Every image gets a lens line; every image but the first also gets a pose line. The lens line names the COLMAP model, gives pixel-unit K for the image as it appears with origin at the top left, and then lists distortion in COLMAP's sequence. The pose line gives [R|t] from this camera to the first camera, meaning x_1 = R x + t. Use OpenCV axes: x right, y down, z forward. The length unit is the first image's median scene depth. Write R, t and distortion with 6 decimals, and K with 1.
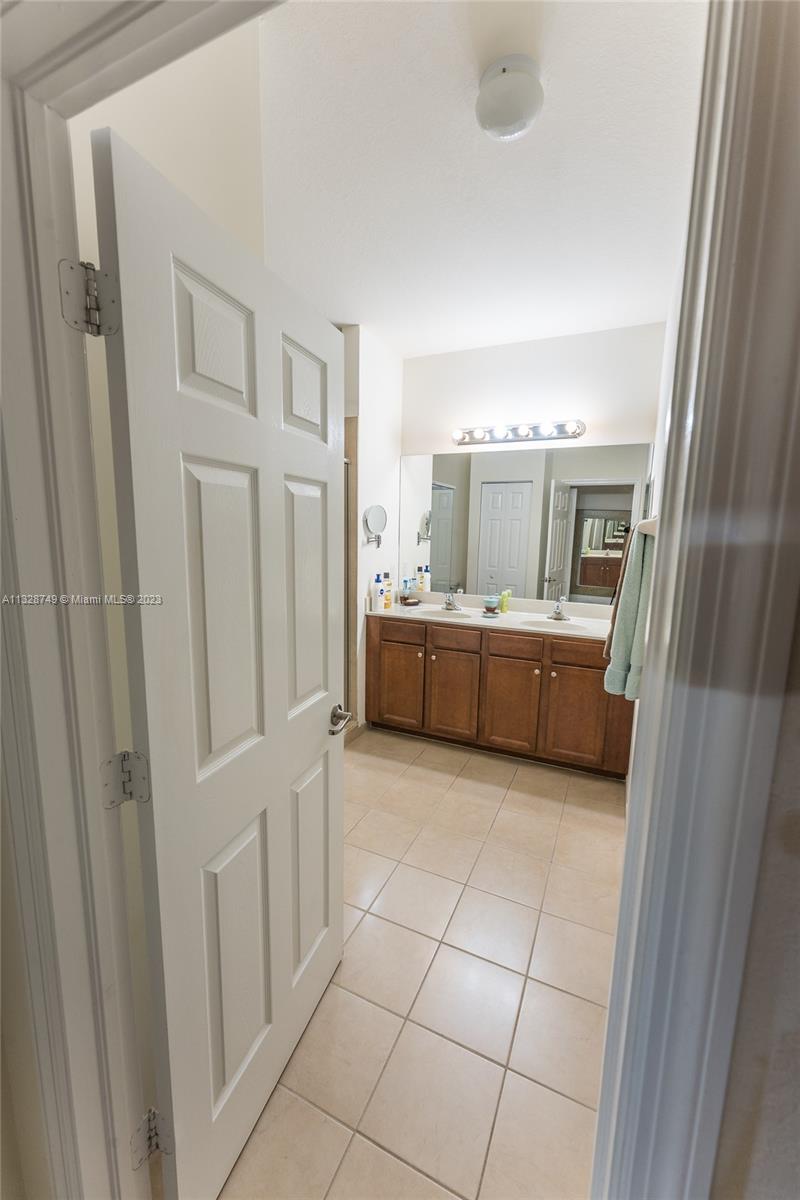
lens RADIAL K [[486.0, 0, 394.3], [0, 486.0, 600.9], [0, 0, 1]] dist [-0.004776, 0.000523]
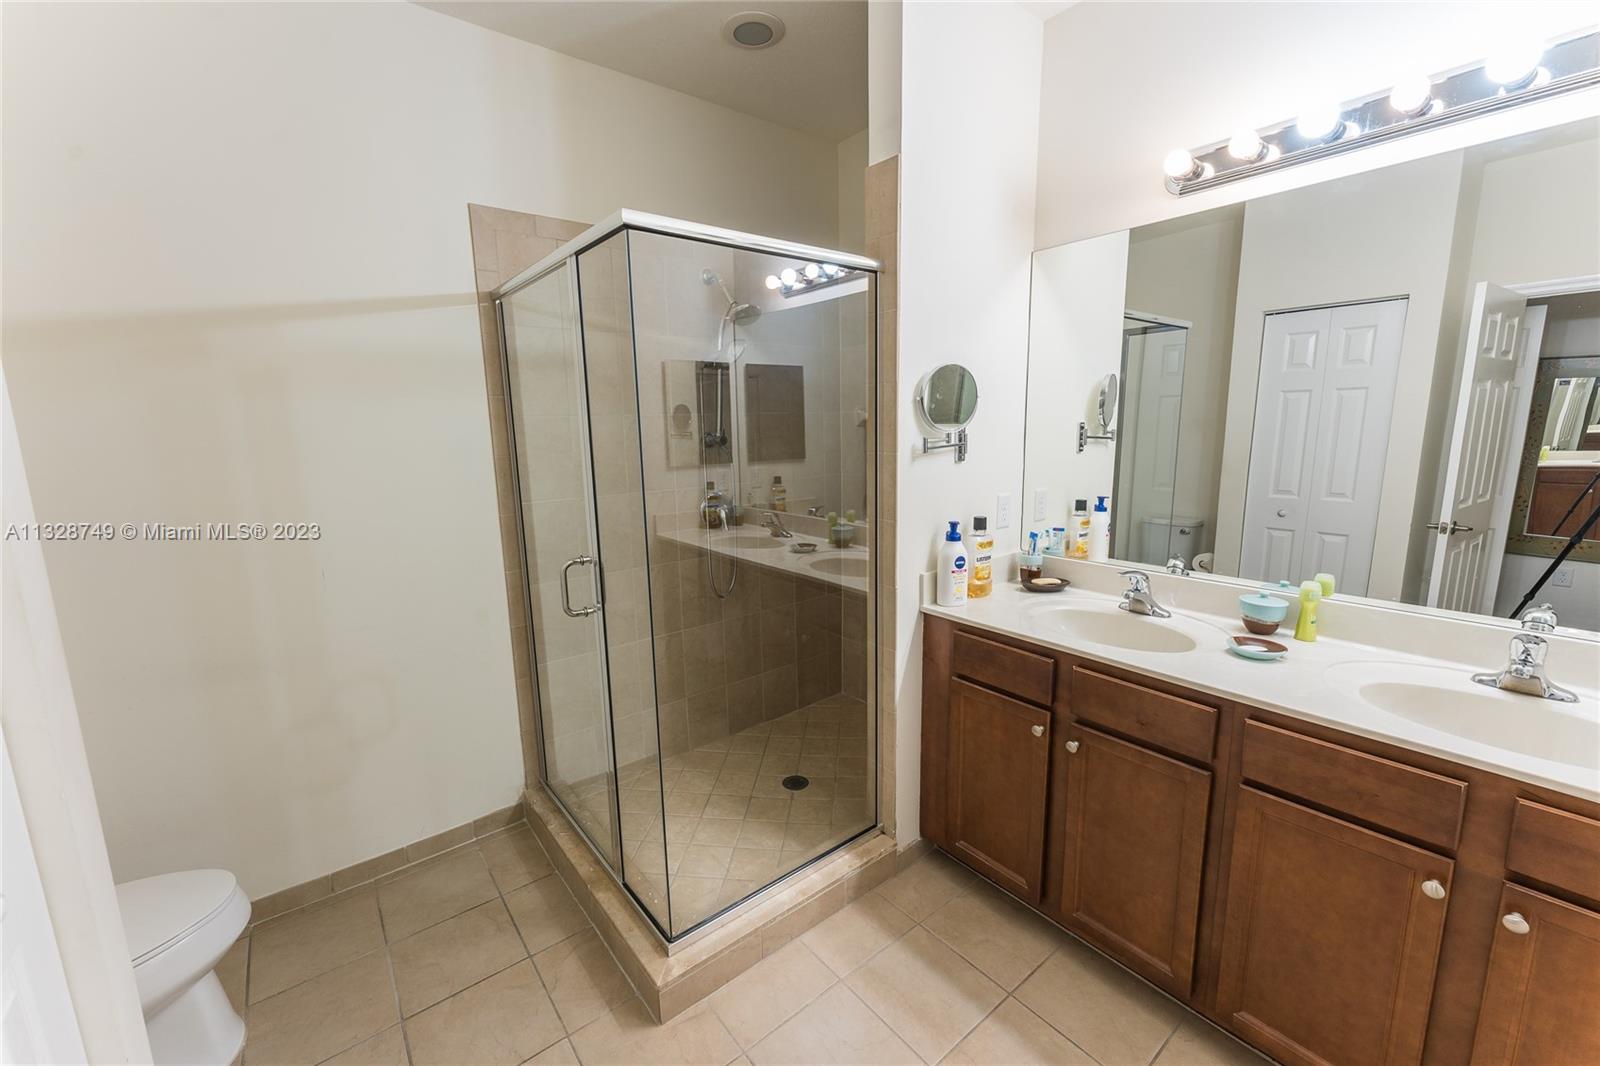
lens RADIAL K [[648.0, 0, 788.6], [0, 648.0, 529.2], [0, 0, 1]] dist [-0.004776, 0.000523]
pose [[0.894226, 0.039783, -0.445845, 0.093833], [-0.034616, 0.999206, 0.019729, -0.054069], [0.446276, -0.002209, 0.894893, 0.404215]]
